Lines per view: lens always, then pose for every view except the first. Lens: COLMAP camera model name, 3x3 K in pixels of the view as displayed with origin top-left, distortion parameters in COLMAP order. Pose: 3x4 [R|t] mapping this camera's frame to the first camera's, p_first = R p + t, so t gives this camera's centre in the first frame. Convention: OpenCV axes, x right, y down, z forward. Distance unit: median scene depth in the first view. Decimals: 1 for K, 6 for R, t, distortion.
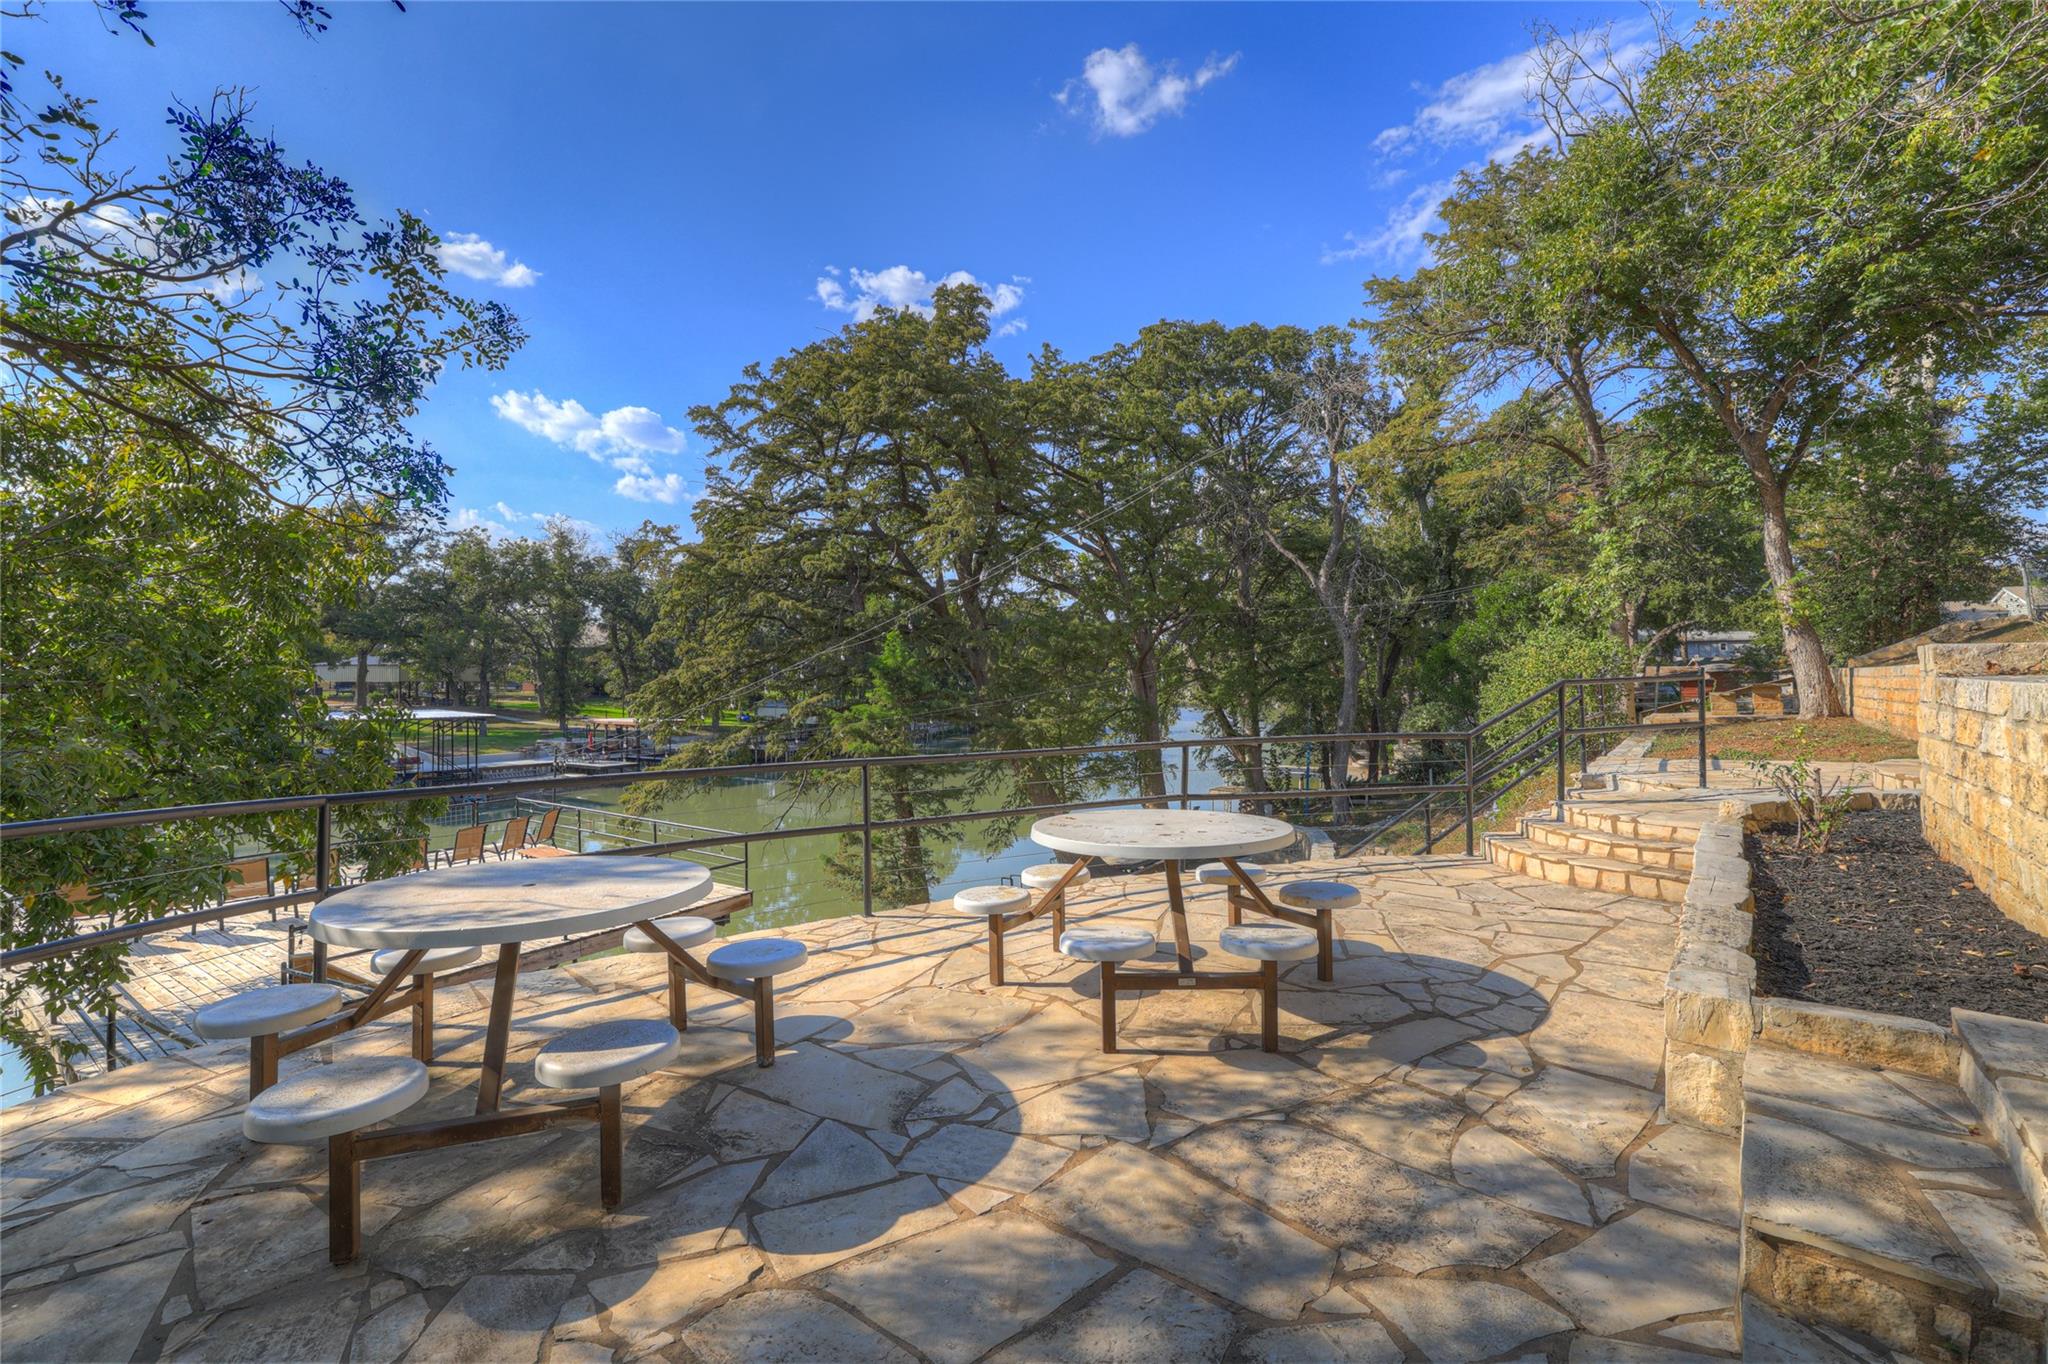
lens RADIAL K [[878.2, 0, 1010.7], [0, 878.2, 662.4], [0, 0, 1]] dist [-0.047217, 0.016870]
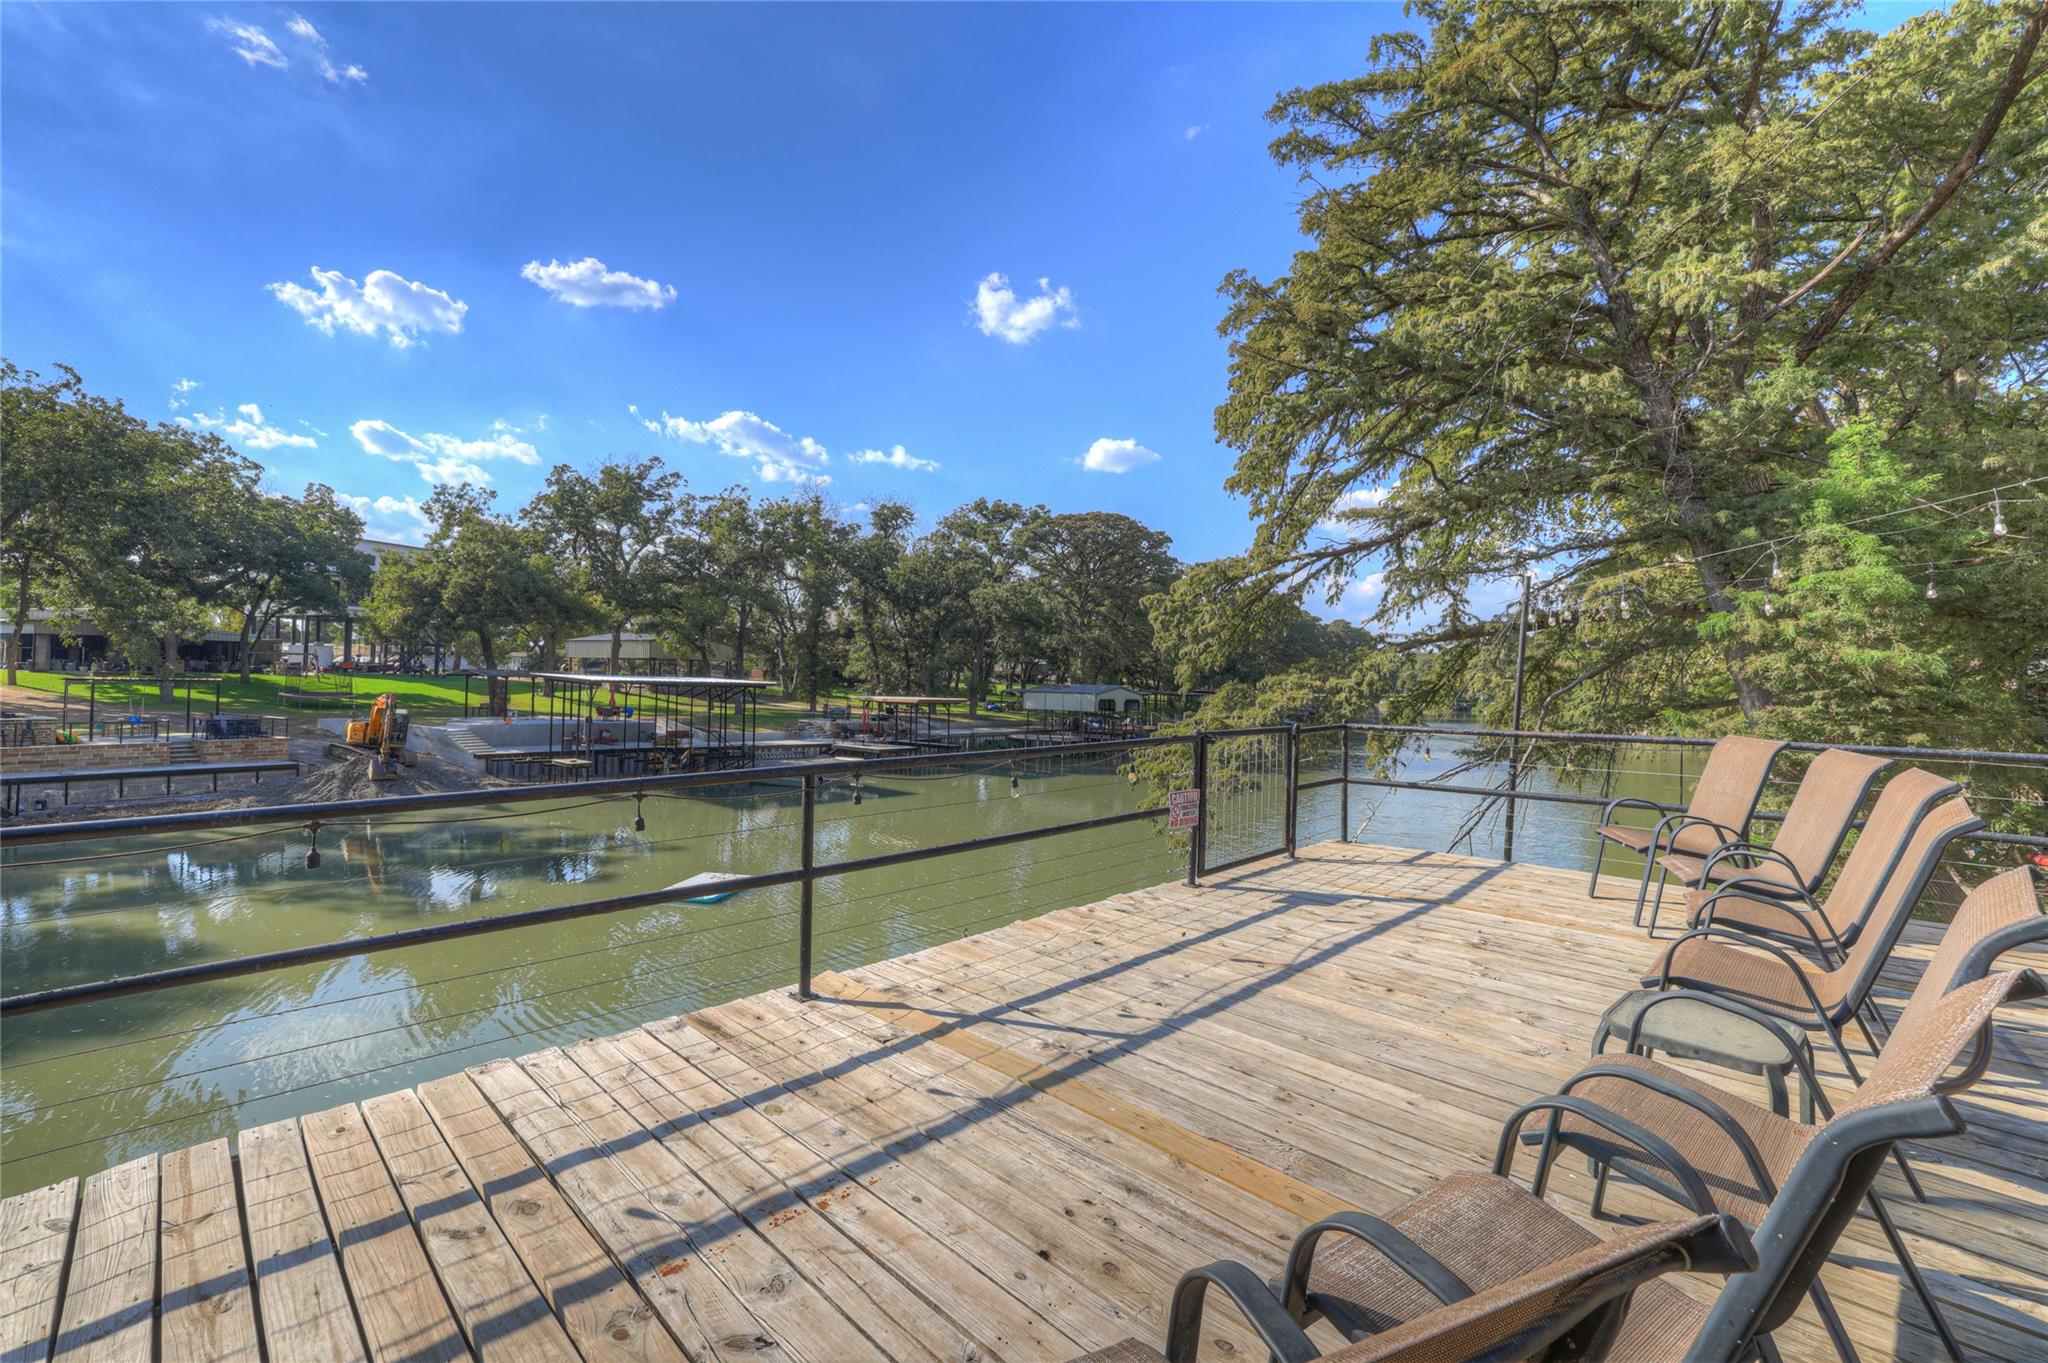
lens RADIAL K [[878.2, 0, 1010.7], [0, 878.2, 661.9], [0, 0, 1]] dist [-0.047217, 0.016870]
pose [[0.981823, 0.010561, -0.189503, -0.427174], [-0.011962, 0.999909, -0.006251, 0.088299], [0.189419, 0.008405, 0.981860, 0.402865]]
